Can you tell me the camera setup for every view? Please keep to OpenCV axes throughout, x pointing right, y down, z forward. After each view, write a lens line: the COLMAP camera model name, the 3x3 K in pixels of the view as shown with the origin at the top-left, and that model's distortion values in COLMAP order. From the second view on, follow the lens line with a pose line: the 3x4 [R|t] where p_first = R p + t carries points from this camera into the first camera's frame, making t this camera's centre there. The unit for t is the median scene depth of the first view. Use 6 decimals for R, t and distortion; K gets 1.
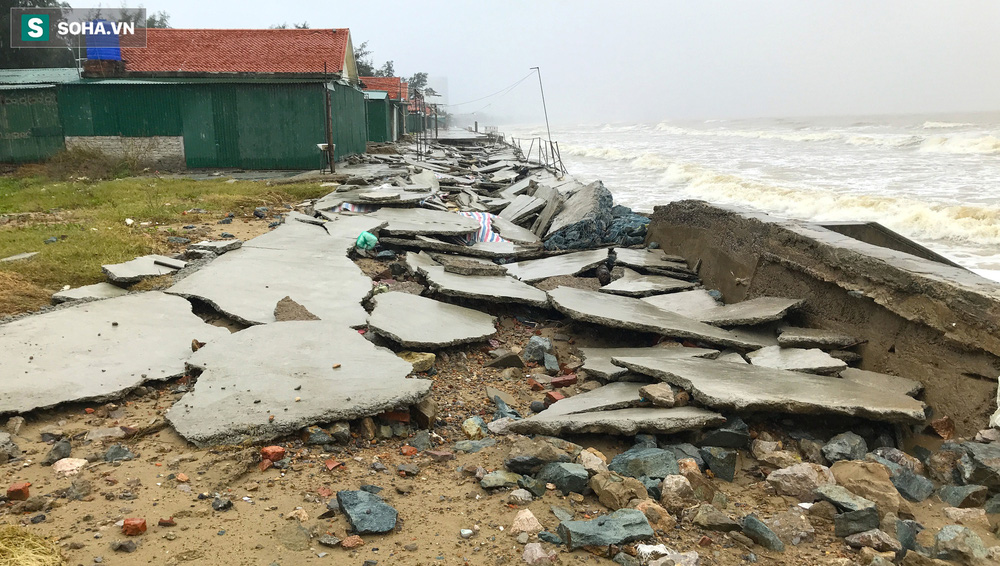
lens RADIAL K [[842.4, 0, 499.4], [0, 842.4, 284.9], [0, 0, 1]] dist [0.003834, 0.006137]
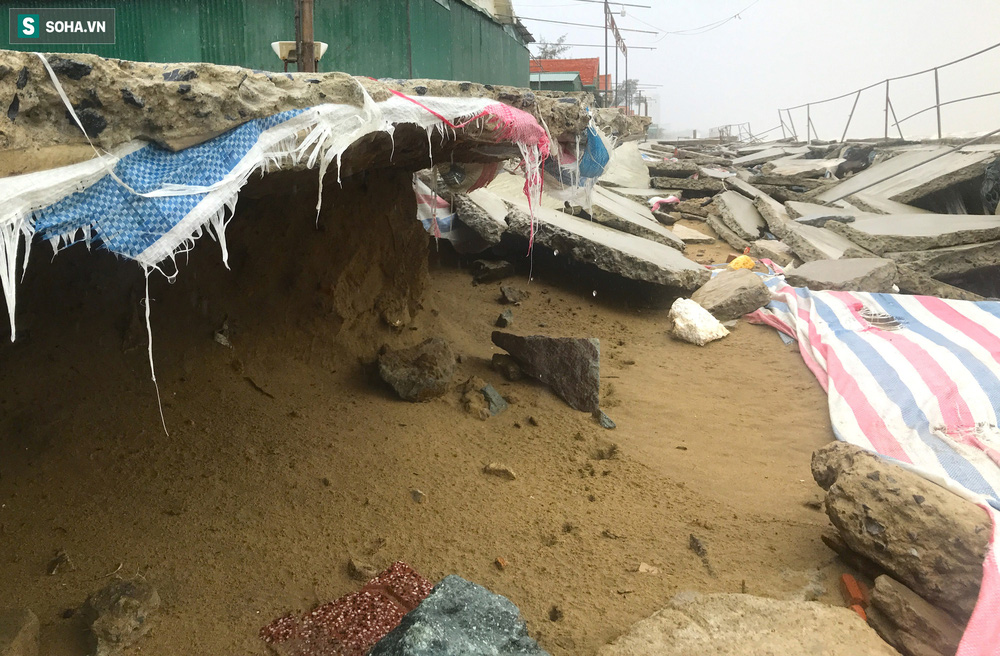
lens RADIAL K [[829.0, 0, 499.6], [0, 829.0, 326.7], [0, 0, 1]] dist [0.001510, 0.000172]
pose [[0.970189, 0.034267, -0.239916, -0.110110], [-0.029074, 0.999261, 0.025150, -0.147398], [0.240601, -0.017425, 0.970468, 1.530214]]
